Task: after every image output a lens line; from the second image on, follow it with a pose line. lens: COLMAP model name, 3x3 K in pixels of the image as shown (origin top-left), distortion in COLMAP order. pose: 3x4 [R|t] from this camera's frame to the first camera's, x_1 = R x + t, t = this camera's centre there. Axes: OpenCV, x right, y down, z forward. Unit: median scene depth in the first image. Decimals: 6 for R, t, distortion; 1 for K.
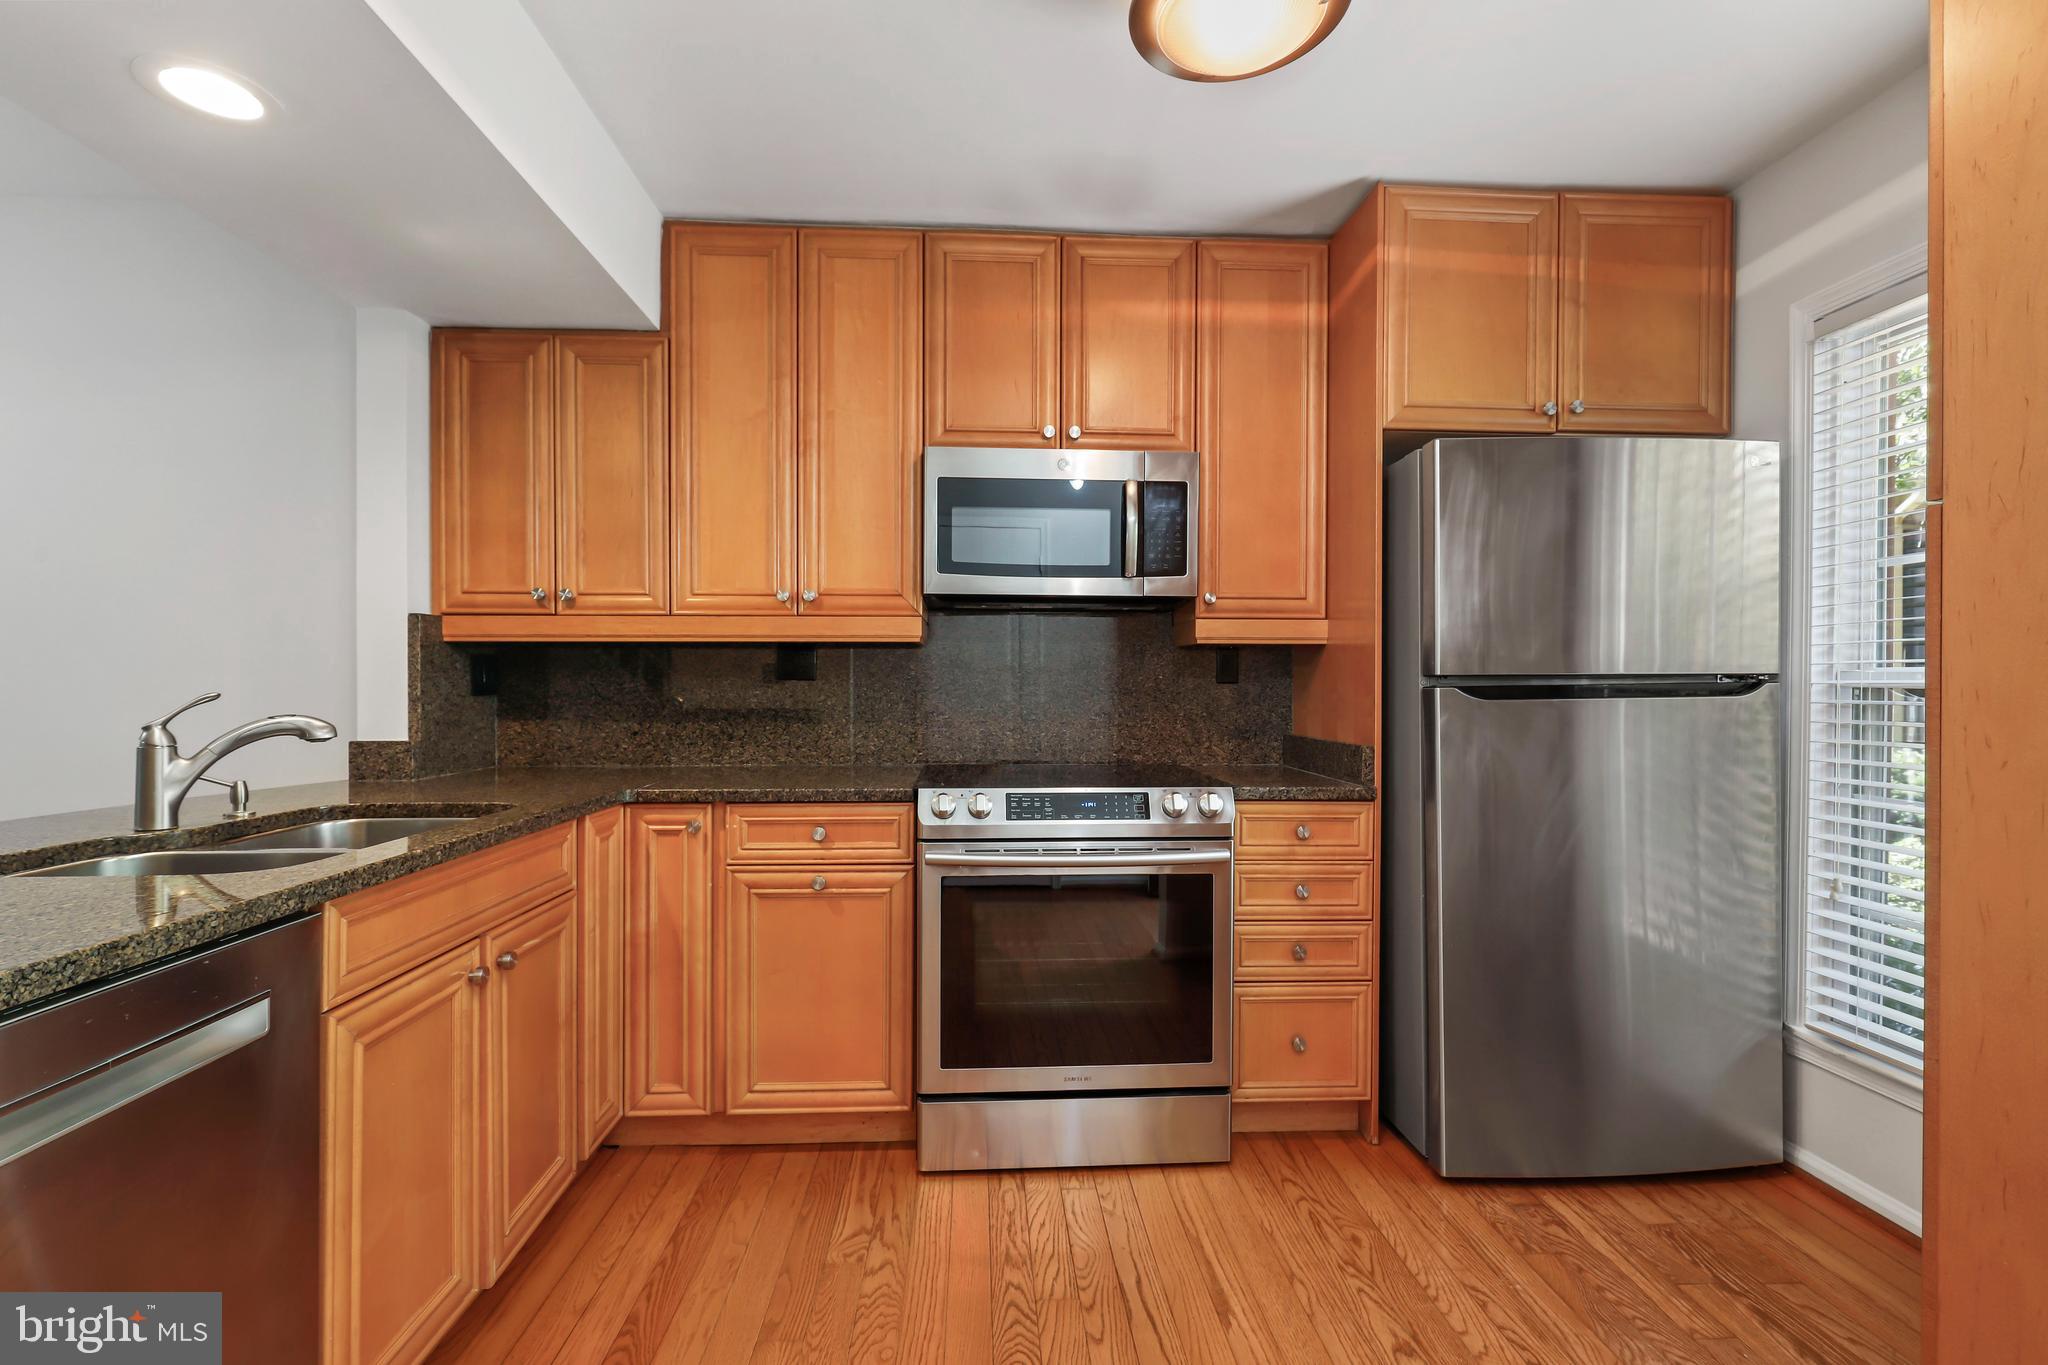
lens RADIAL K [[928.2, 0, 1051.5], [0, 928.2, 690.6], [0, 0, 1]] dist [-0.003301, 0.001578]
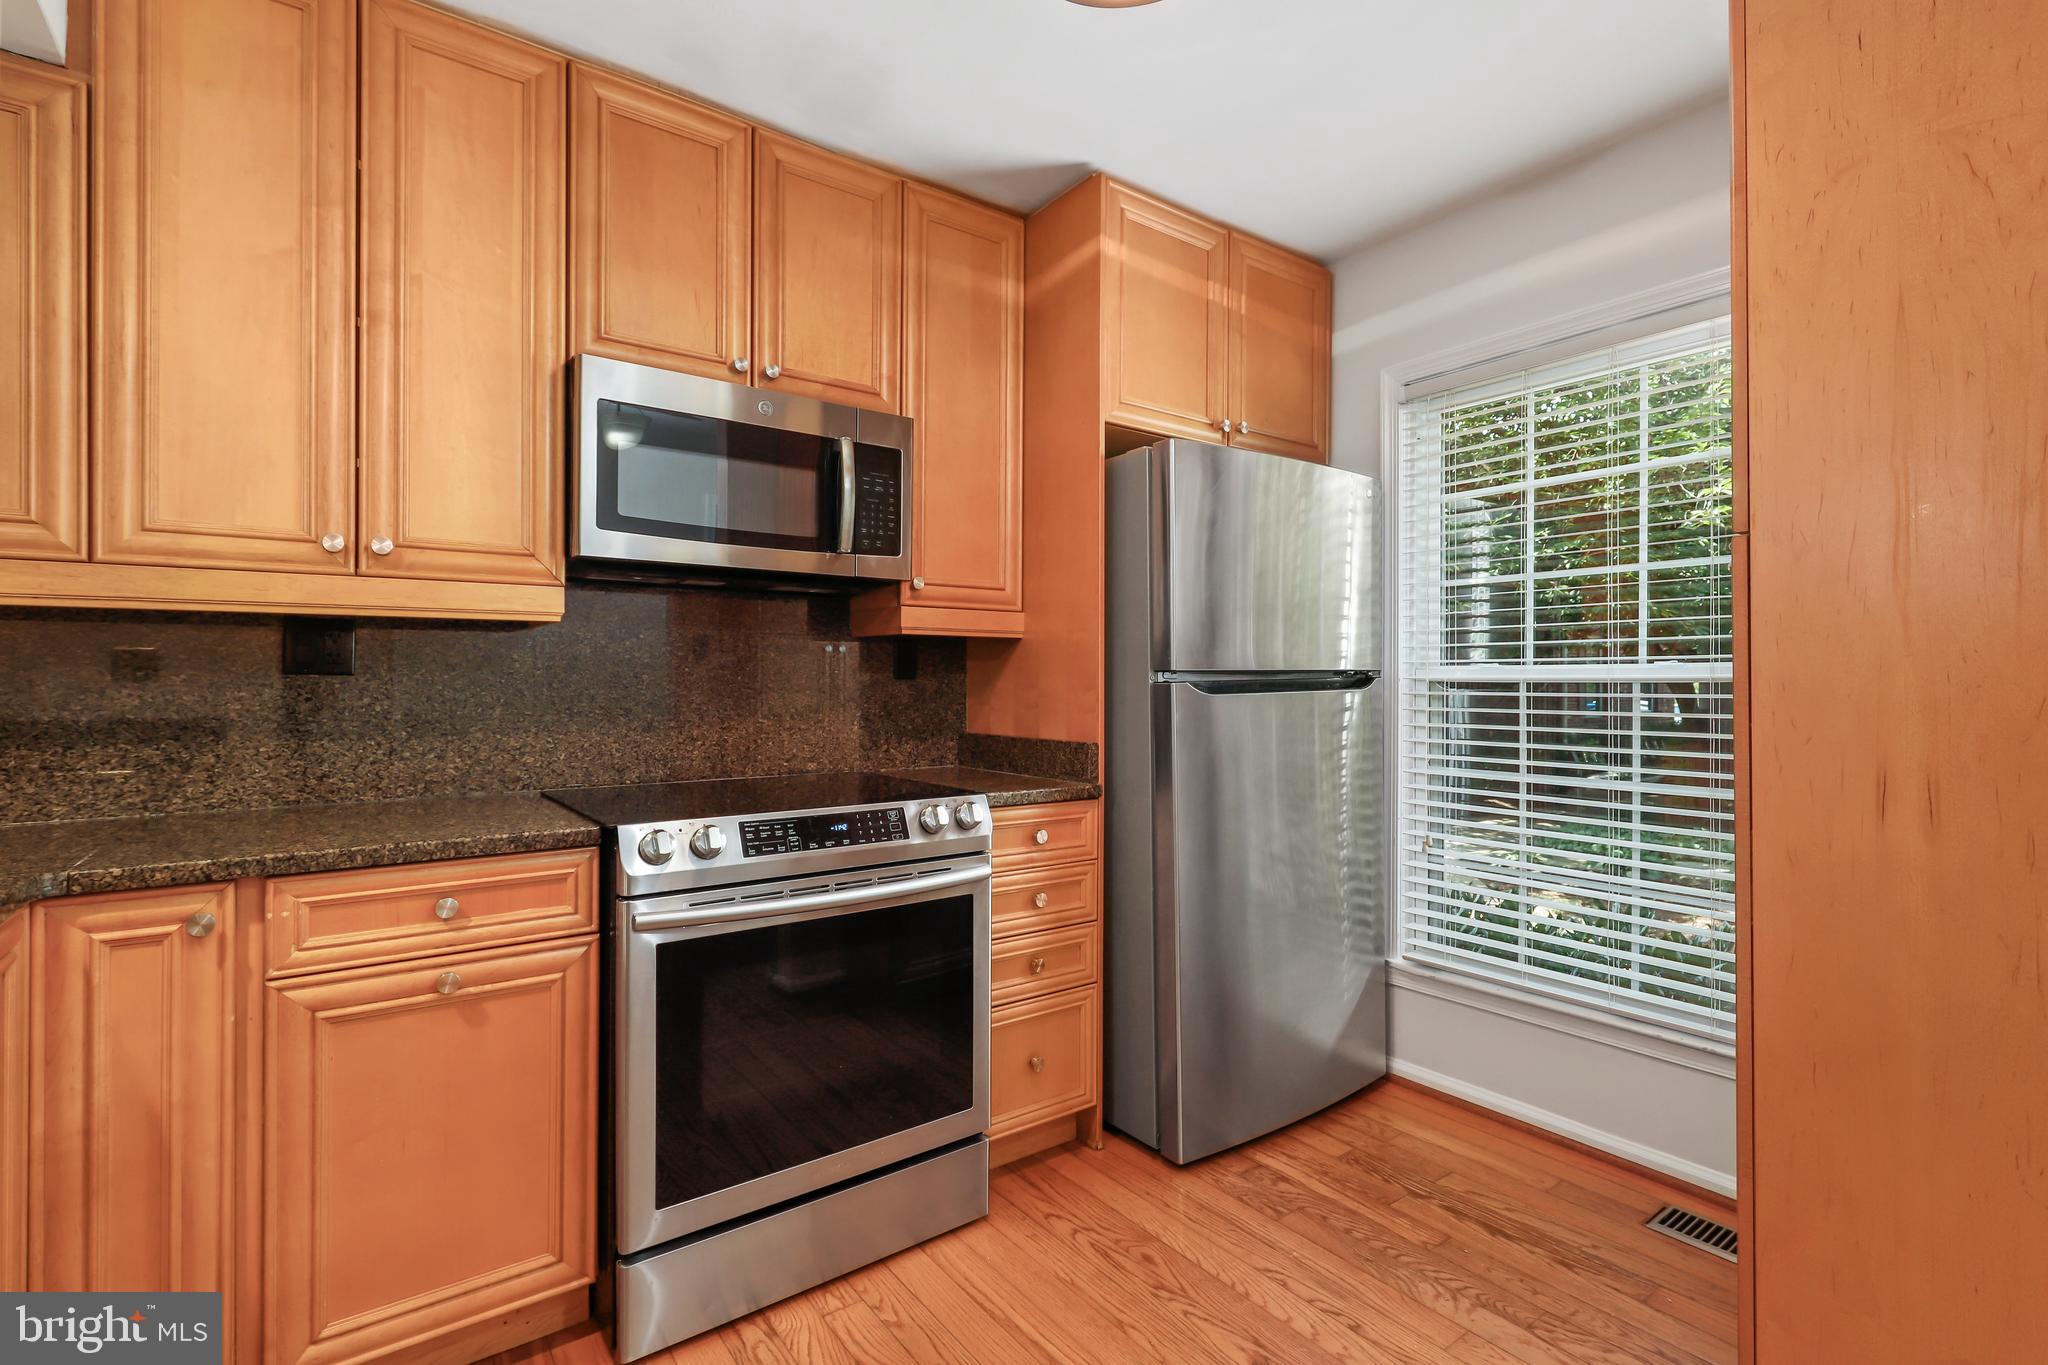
lens RADIAL K [[928.2, 0, 1030.0], [0, 928.2, 678.6], [0, 0, 1]] dist [-0.003301, 0.001578]
pose [[0.843279, -0.001304, 0.537475, -0.242239], [0.006315, 0.999952, -0.007482, -0.000724], [-0.537440, 0.009704, 0.843246, 0.210704]]
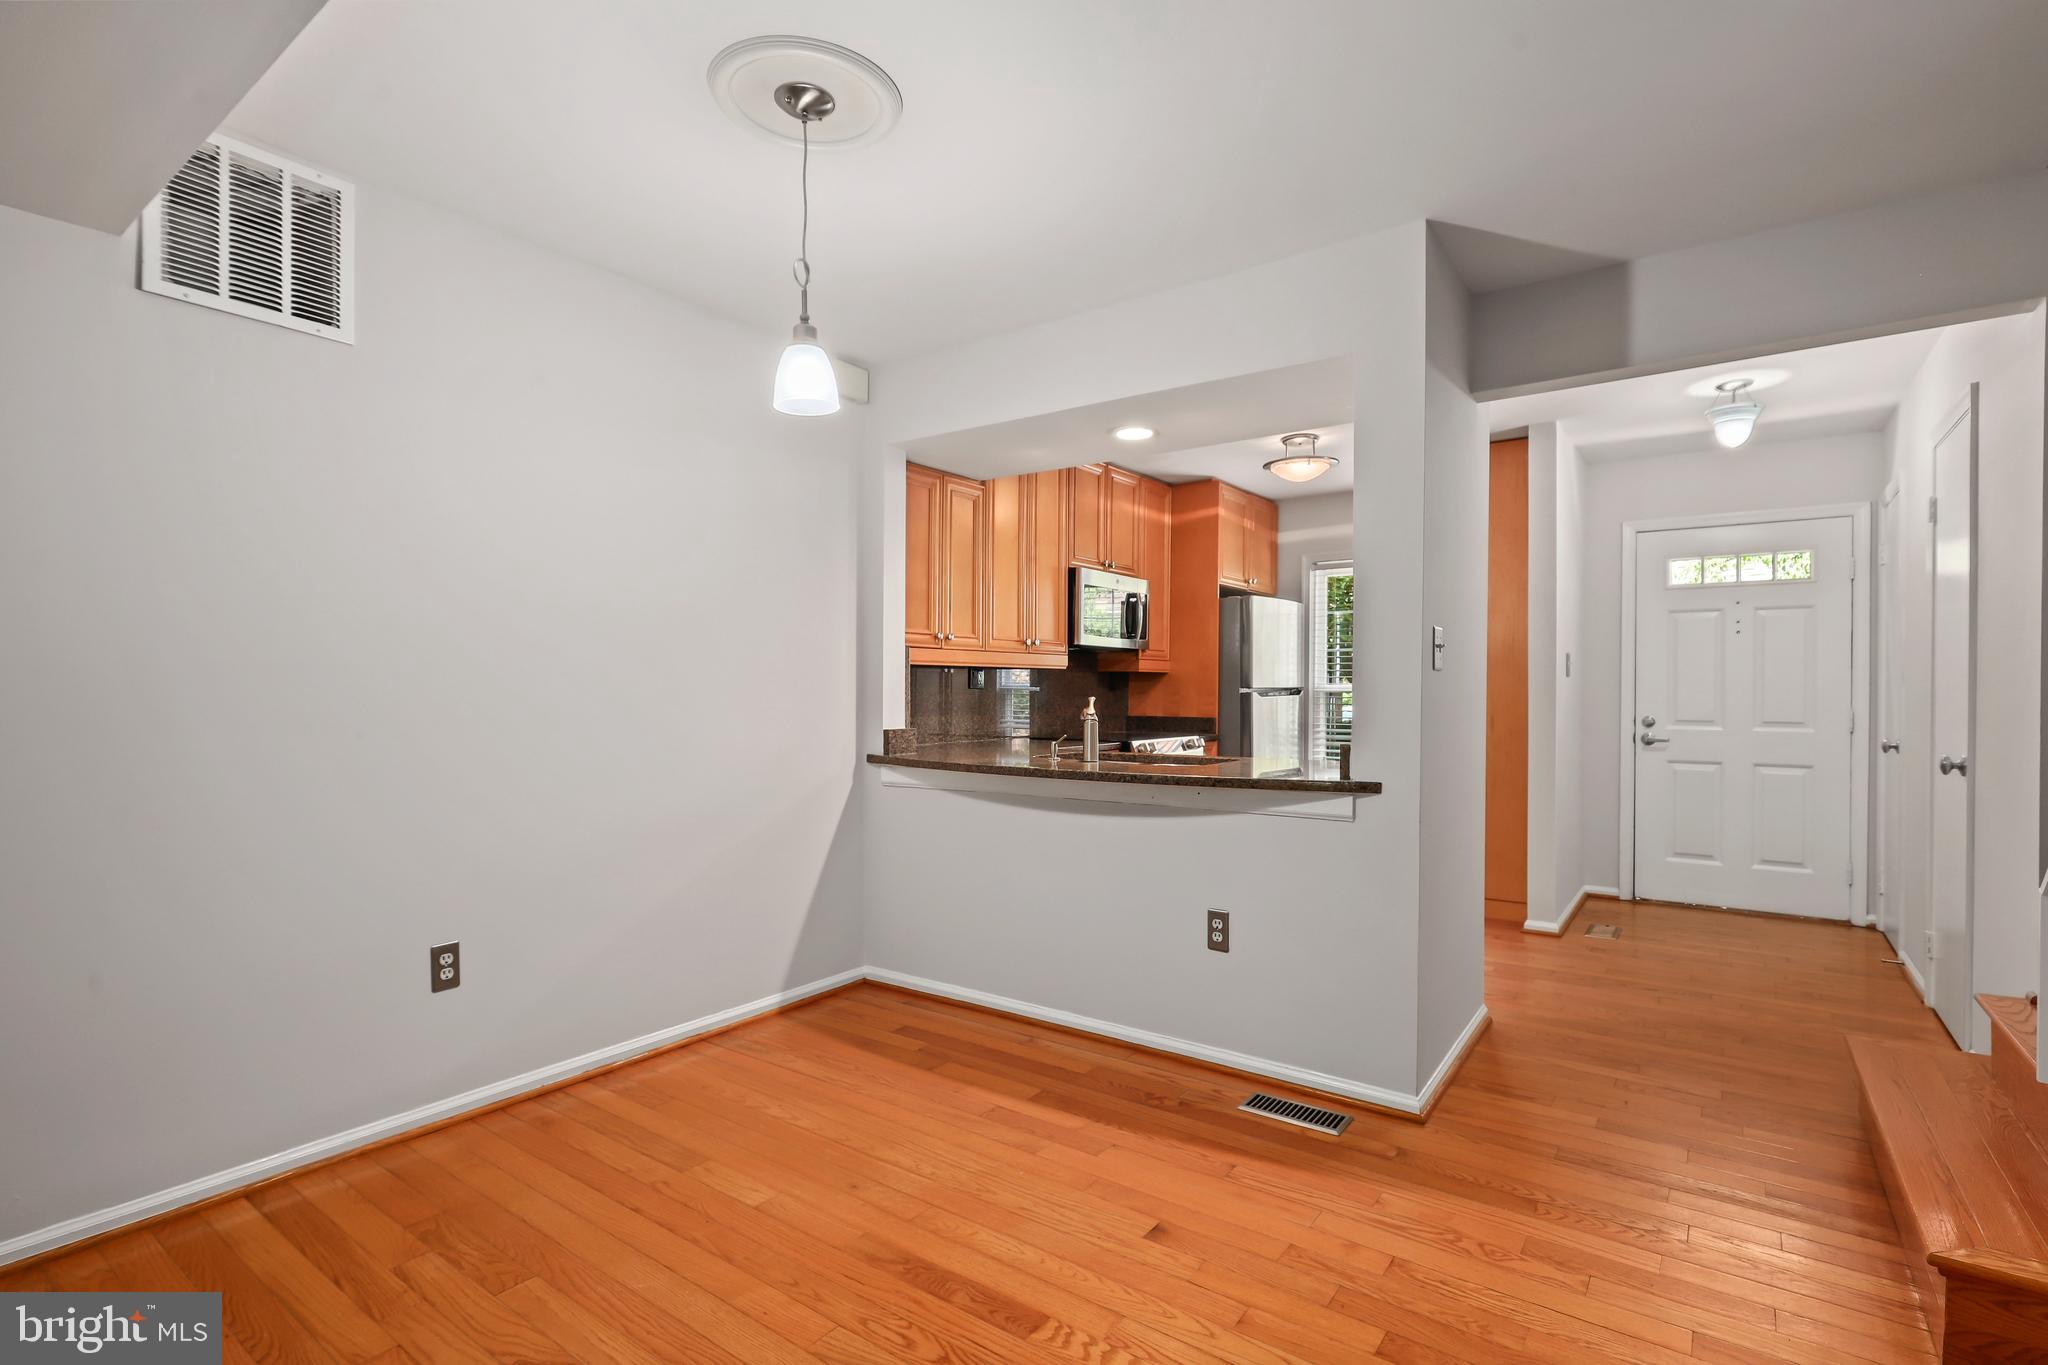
lens RADIAL K [[950.8, 0, 1015.2], [0, 950.8, 712.7], [0, 0, 1]] dist [0.008064, -0.001180]
pose [[0.656482, -0.020169, 0.754072, -1.828235], [0.005273, 0.999741, 0.022149, -0.008369], [-0.754323, -0.010565, 0.656418, -0.211684]]
